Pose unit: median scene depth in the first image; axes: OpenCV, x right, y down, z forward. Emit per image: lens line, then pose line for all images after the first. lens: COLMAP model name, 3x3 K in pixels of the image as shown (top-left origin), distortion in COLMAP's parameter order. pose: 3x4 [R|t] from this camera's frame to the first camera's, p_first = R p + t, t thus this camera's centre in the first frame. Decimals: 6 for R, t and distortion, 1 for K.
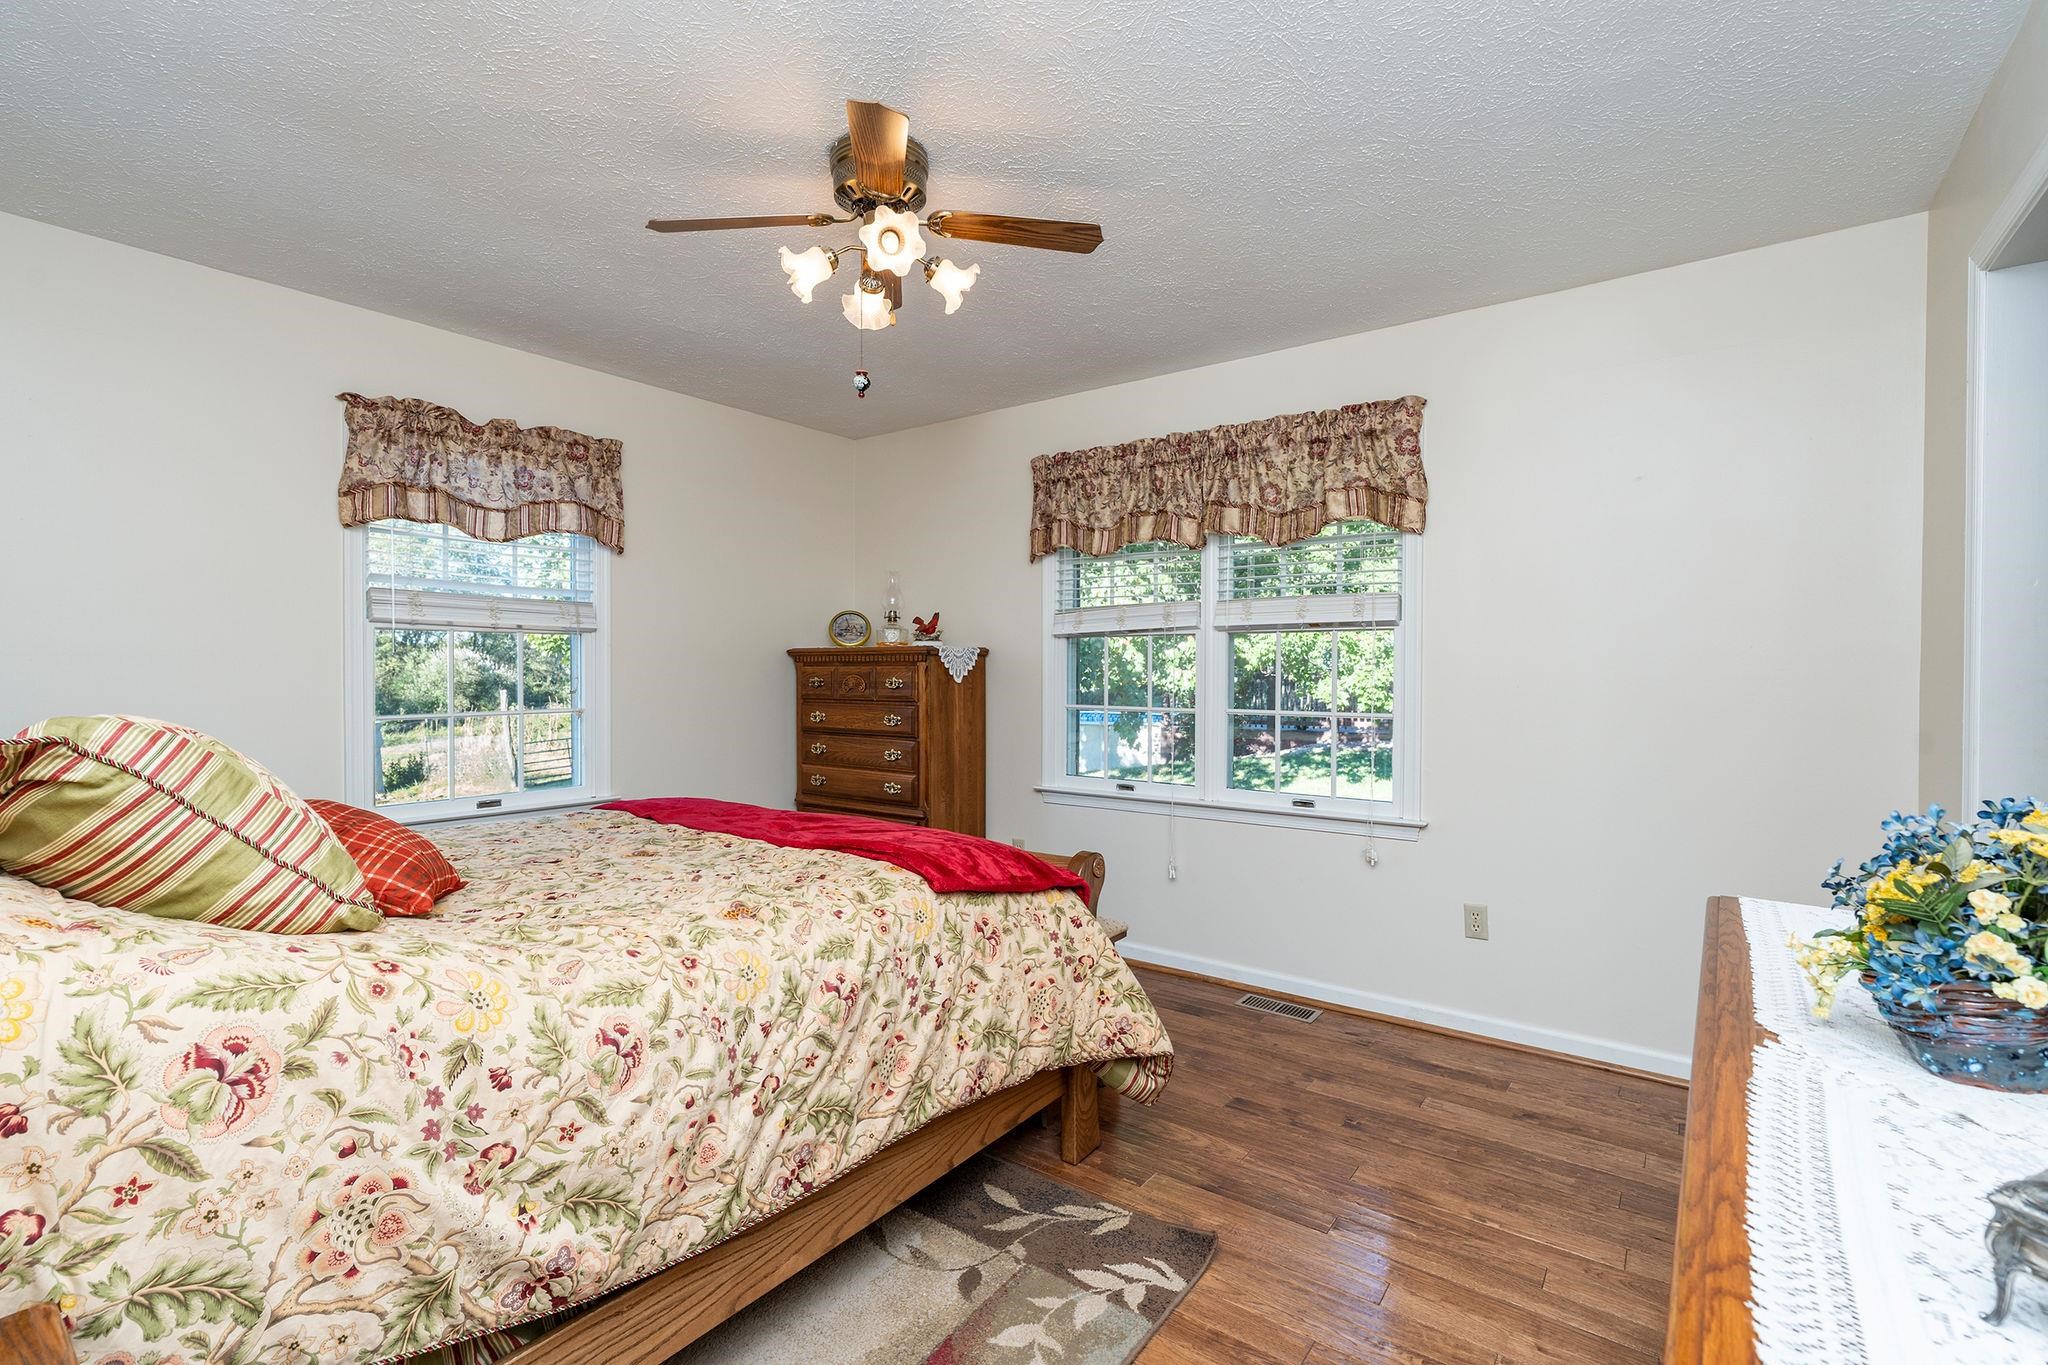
lens RADIAL K [[931.5, 0, 1020.4], [0, 931.5, 678.1], [0, 0, 1]] dist [-0.003629, 0.000429]
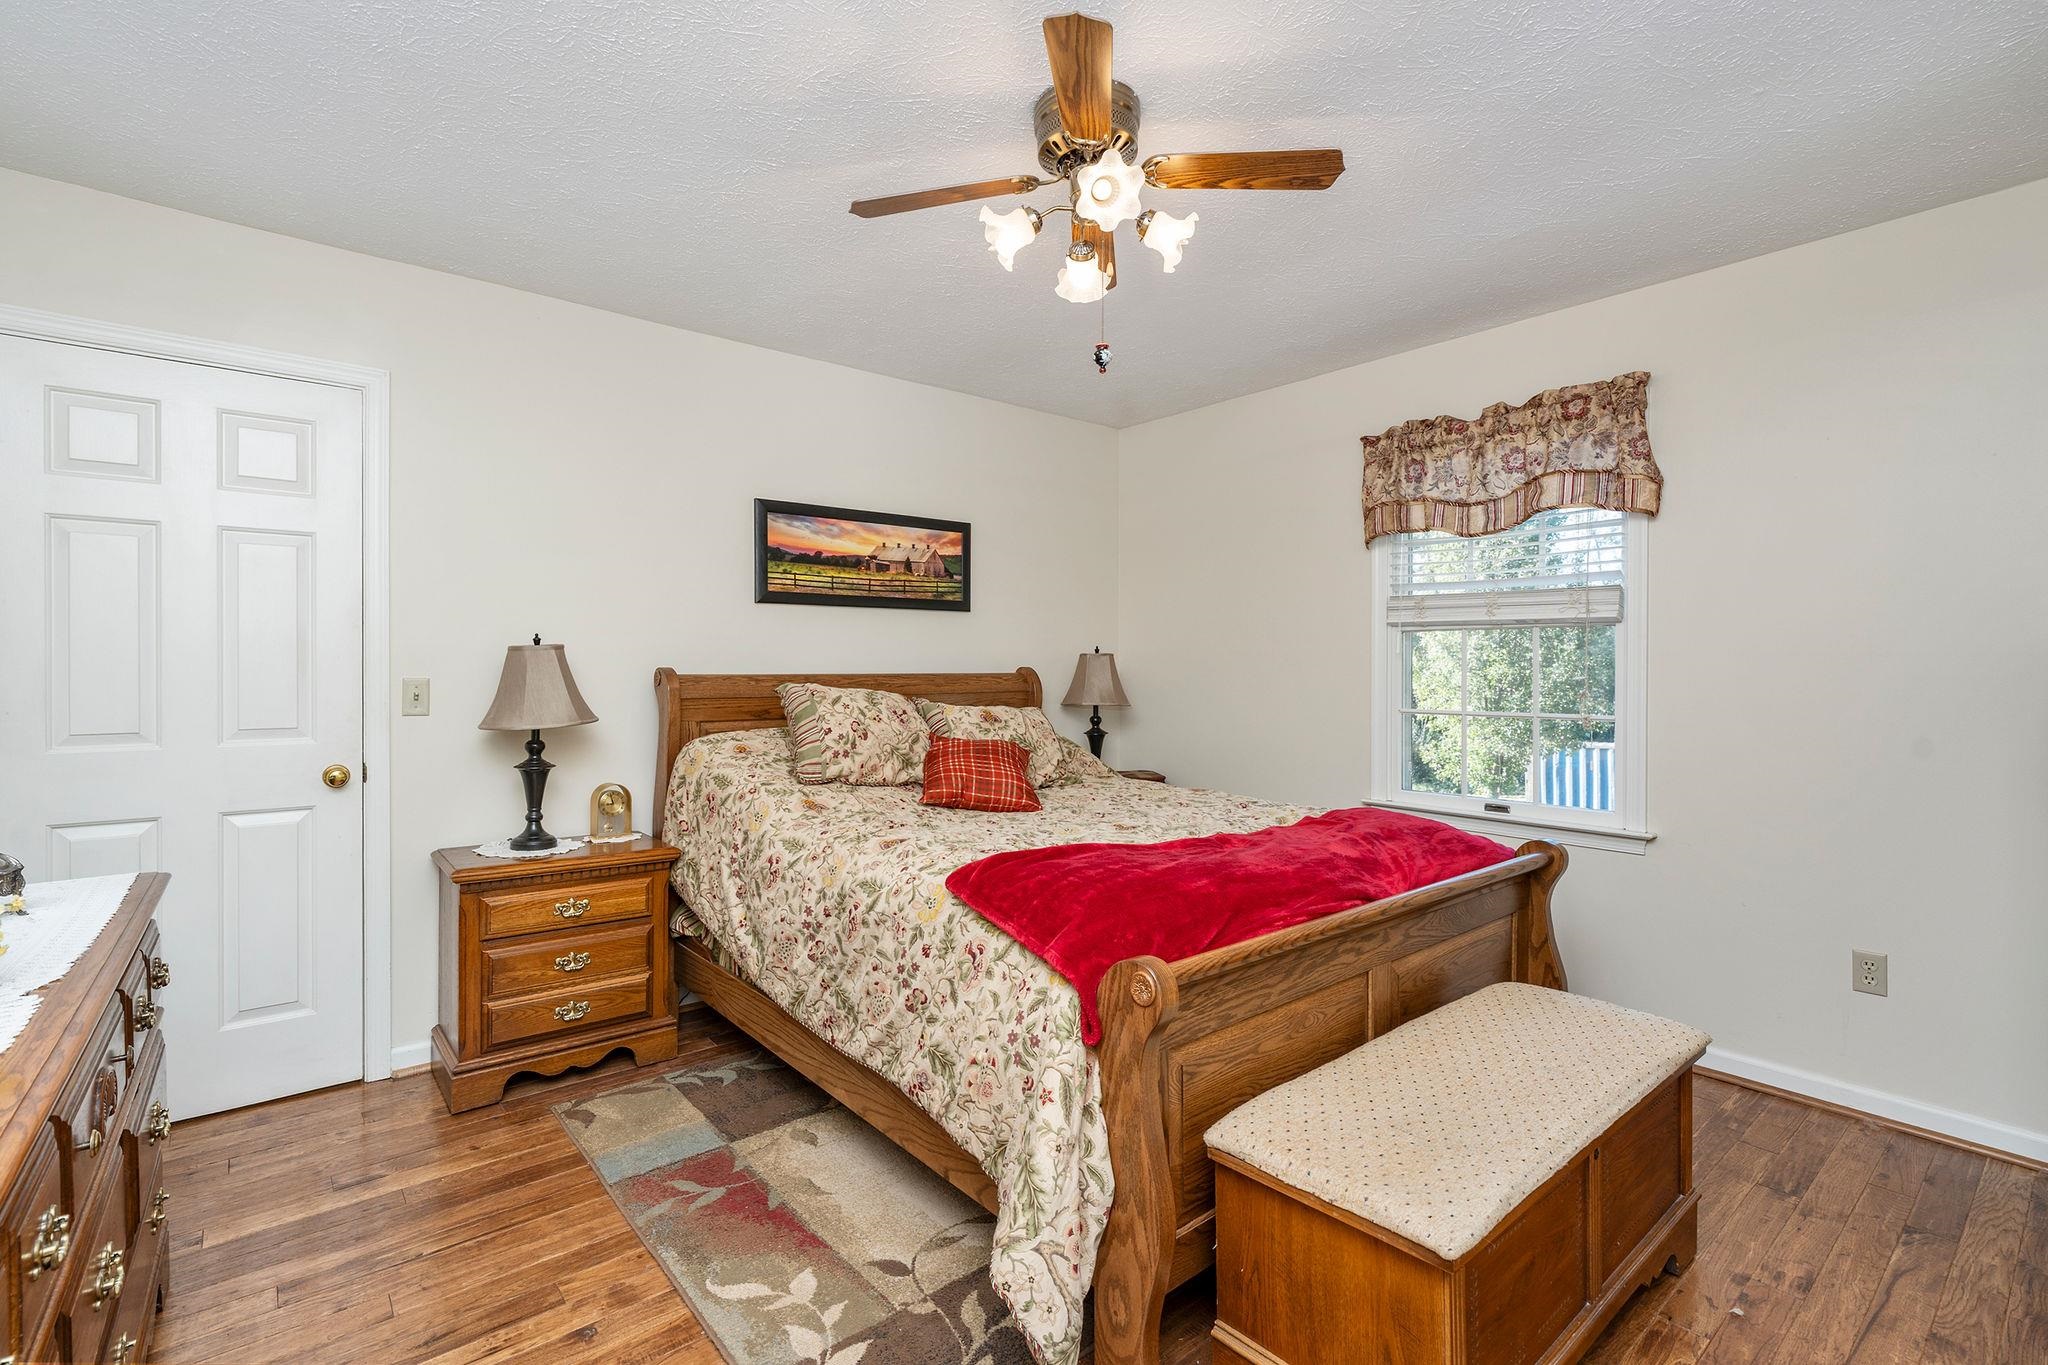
lens RADIAL K [[931.5, 0, 991.5], [0, 931.5, 668.2], [0, 0, 1]] dist [-0.003629, 0.000429]
pose [[-0.260262, 0.000821, -0.965538, 0.869211], [-0.012657, 0.999911, 0.004262, -0.011808], [0.965455, 0.013330, -0.260228, 1.315947]]
